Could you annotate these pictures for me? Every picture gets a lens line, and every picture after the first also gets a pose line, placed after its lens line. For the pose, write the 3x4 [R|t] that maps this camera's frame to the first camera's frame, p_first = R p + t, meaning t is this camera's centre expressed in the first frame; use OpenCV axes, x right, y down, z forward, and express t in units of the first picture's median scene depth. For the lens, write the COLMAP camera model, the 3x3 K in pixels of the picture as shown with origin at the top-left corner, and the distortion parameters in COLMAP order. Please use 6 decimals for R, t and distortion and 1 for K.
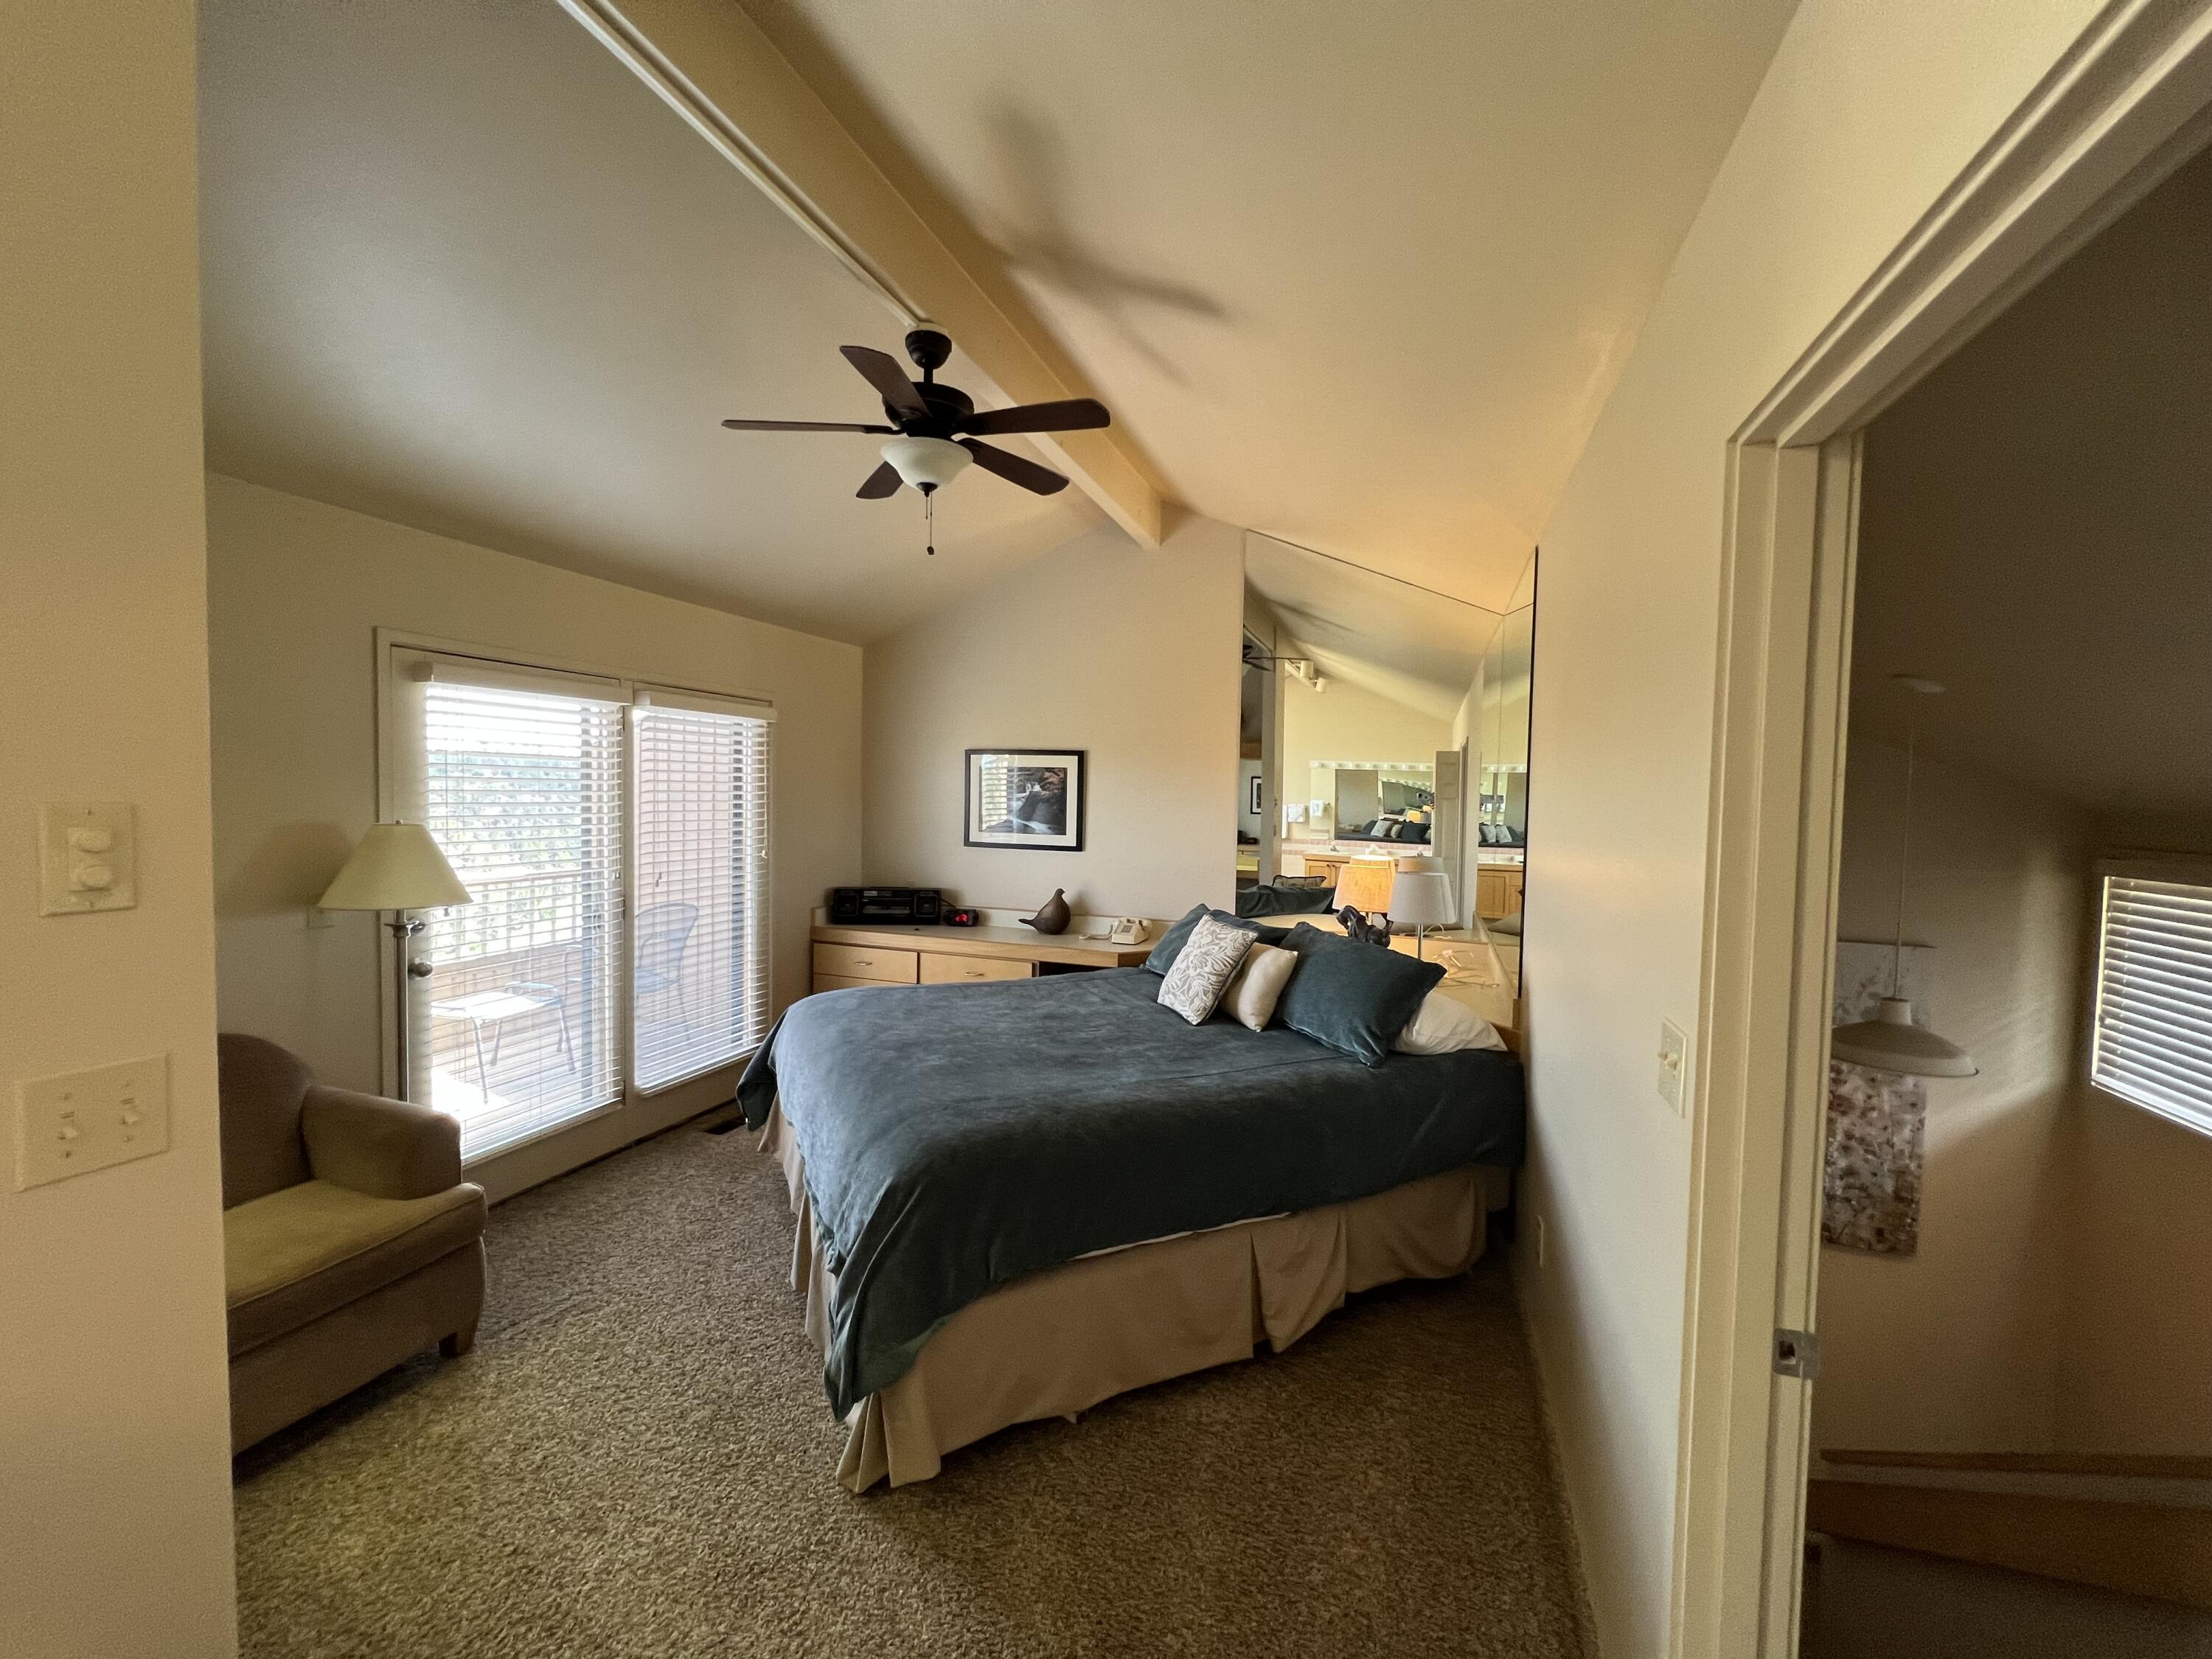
lens RADIAL K [[893.1, 0, 1108.6], [0, 893.1, 827.5], [0, 0, 1]] dist [-0.002735, 0.001758]
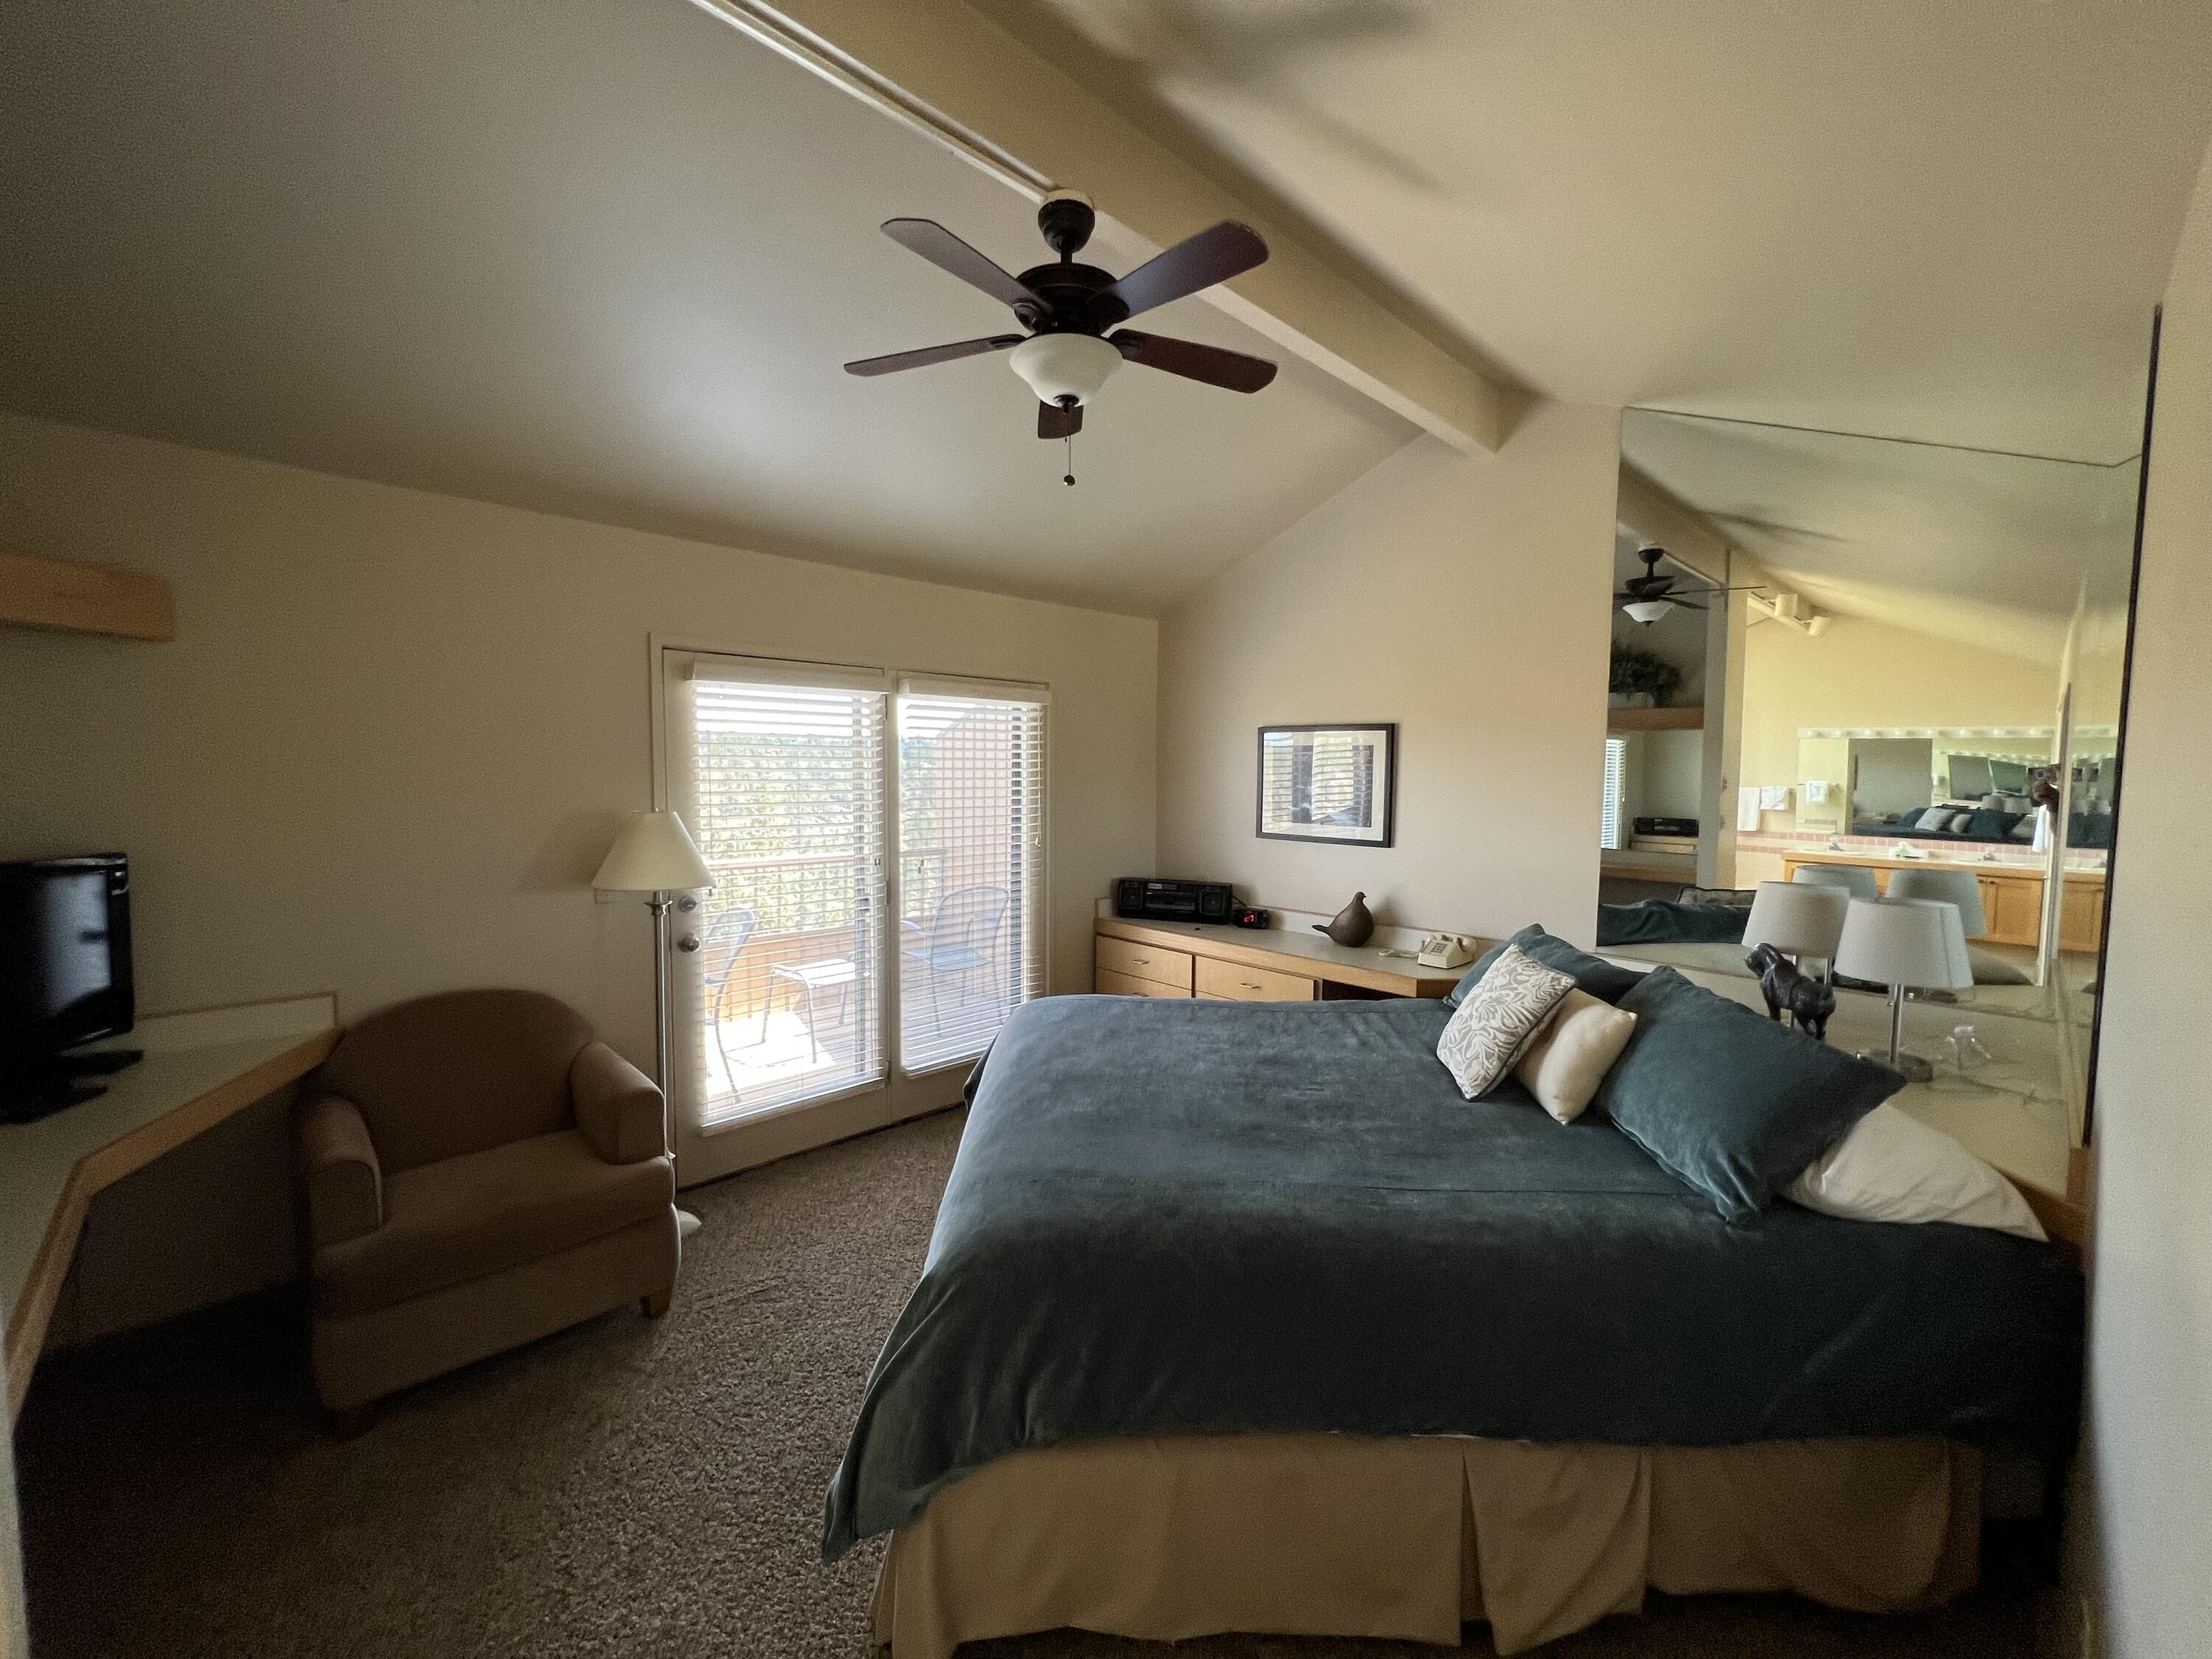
lens RADIAL K [[893.1, 0, 1108.4], [0, 893.1, 829.4], [0, 0, 1]] dist [-0.002735, 0.001758]
pose [[0.892537, 0.019659, -0.450546, 0.170424], [-0.009181, 0.999634, 0.025431, -0.013600], [0.450881, -0.018562, 0.892391, 0.246874]]
